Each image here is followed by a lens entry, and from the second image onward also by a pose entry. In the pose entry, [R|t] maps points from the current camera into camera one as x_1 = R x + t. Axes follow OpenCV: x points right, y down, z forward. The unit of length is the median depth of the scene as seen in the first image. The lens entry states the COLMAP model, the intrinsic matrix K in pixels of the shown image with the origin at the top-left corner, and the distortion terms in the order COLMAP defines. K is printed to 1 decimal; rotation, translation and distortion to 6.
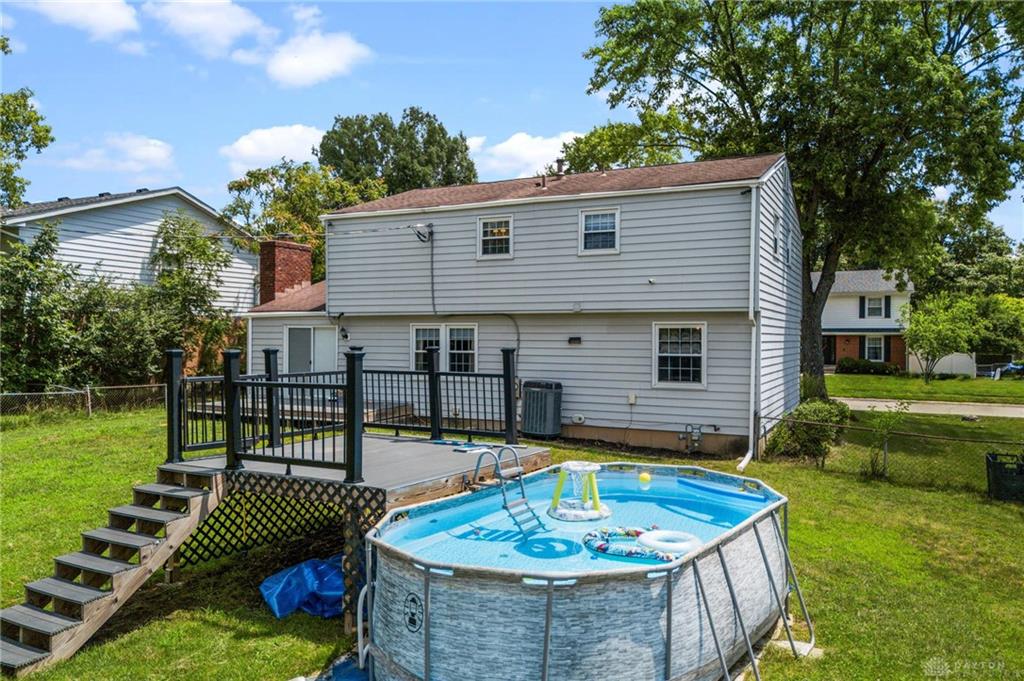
lens RADIAL K [[757.0, 0, 519.9], [0, 757.0, 340.2], [0, 0, 1]] dist [0.073951, -0.069902]
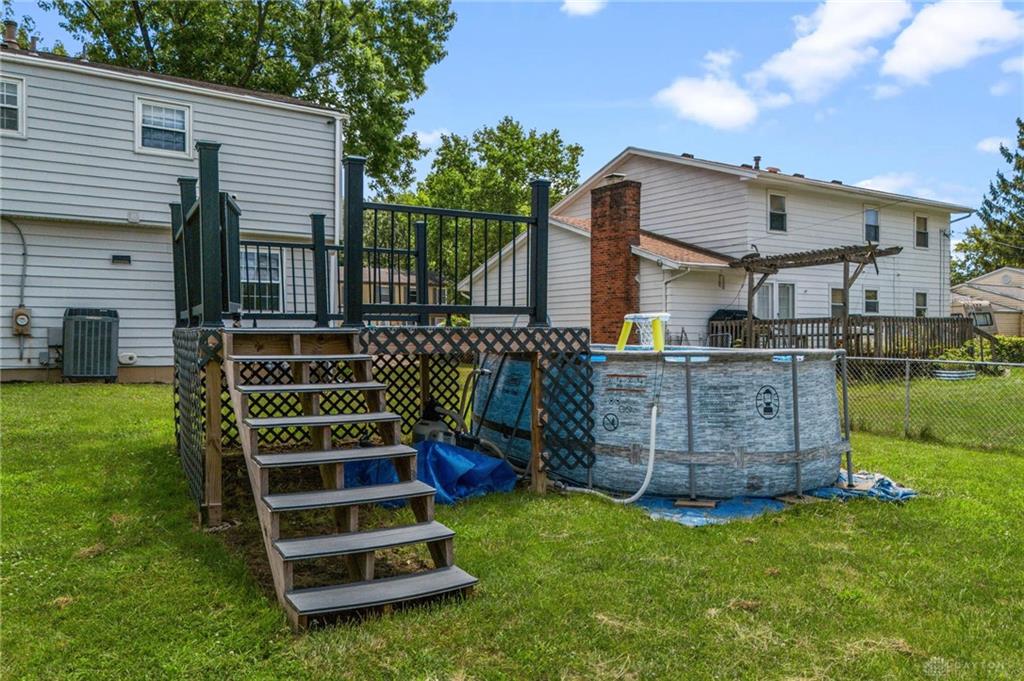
lens RADIAL K [[763.7, 0, 511.0], [0, 763.7, 336.3], [0, 0, 1]] dist [0.073466, -0.067842]
pose [[0.509611, -0.007051, 0.860376, -0.404717], [0.007811, 0.999963, 0.003569, 0.078493], [-0.860369, 0.004902, 0.509647, 0.232508]]
